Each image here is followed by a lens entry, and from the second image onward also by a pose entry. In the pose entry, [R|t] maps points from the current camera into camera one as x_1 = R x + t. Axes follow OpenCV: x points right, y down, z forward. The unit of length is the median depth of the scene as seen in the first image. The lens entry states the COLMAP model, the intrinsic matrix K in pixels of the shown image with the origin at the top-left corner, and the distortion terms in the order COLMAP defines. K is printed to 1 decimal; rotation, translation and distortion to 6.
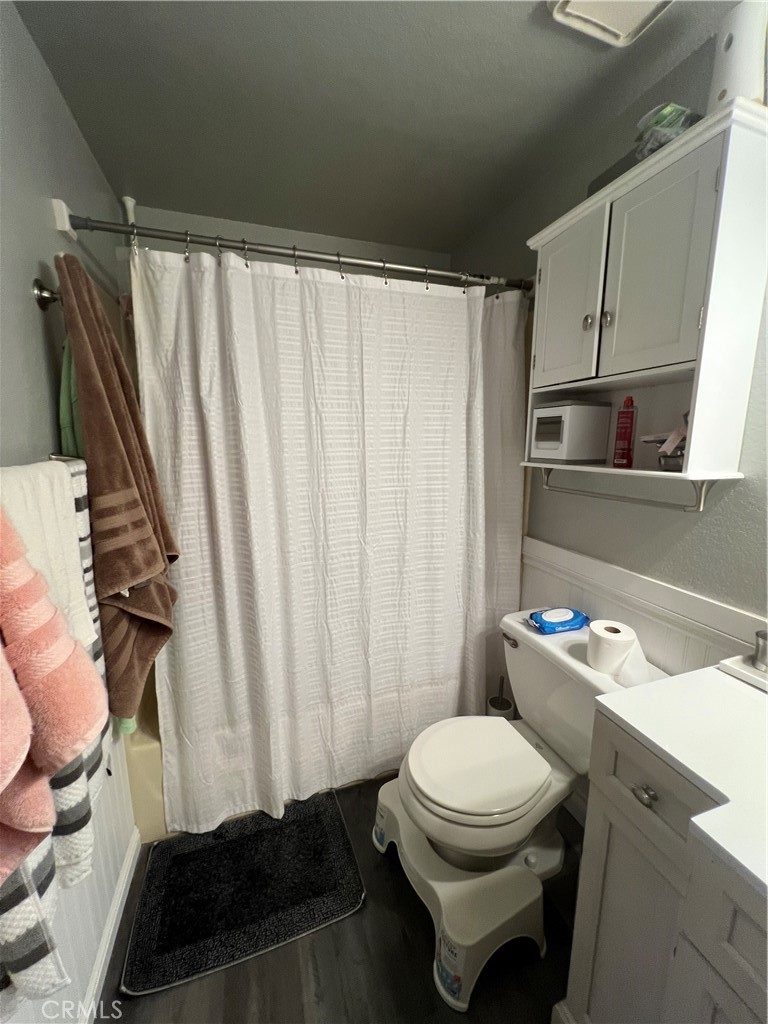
lens RADIAL K [[412.1, 0, 384.0], [0, 412.1, 512.0], [0, 0, 1]] dist [0.002216, -0.000155]
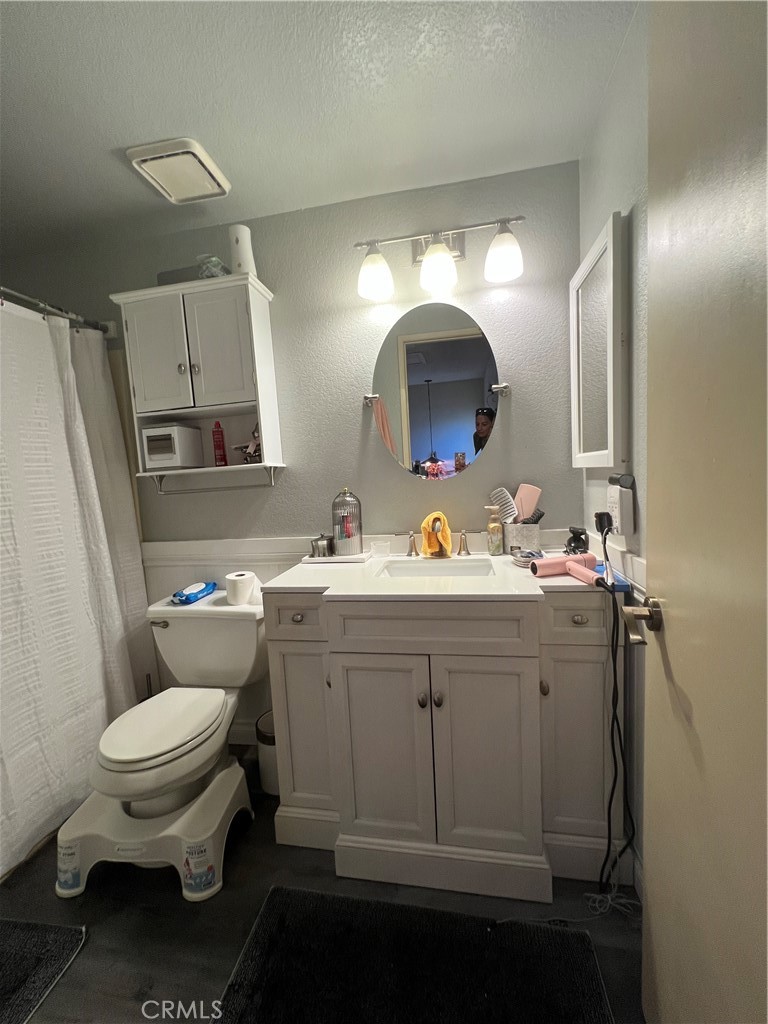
lens RADIAL K [[412.1, 0, 384.0], [0, 412.1, 512.0], [0, 0, 1]] dist [0.002216, -0.000155]
pose [[0.490022, -0.109712, 0.864779, -0.367924], [0.215699, 0.976458, 0.001655, 0.142768], [-0.844602, 0.185721, 0.502151, -0.180966]]
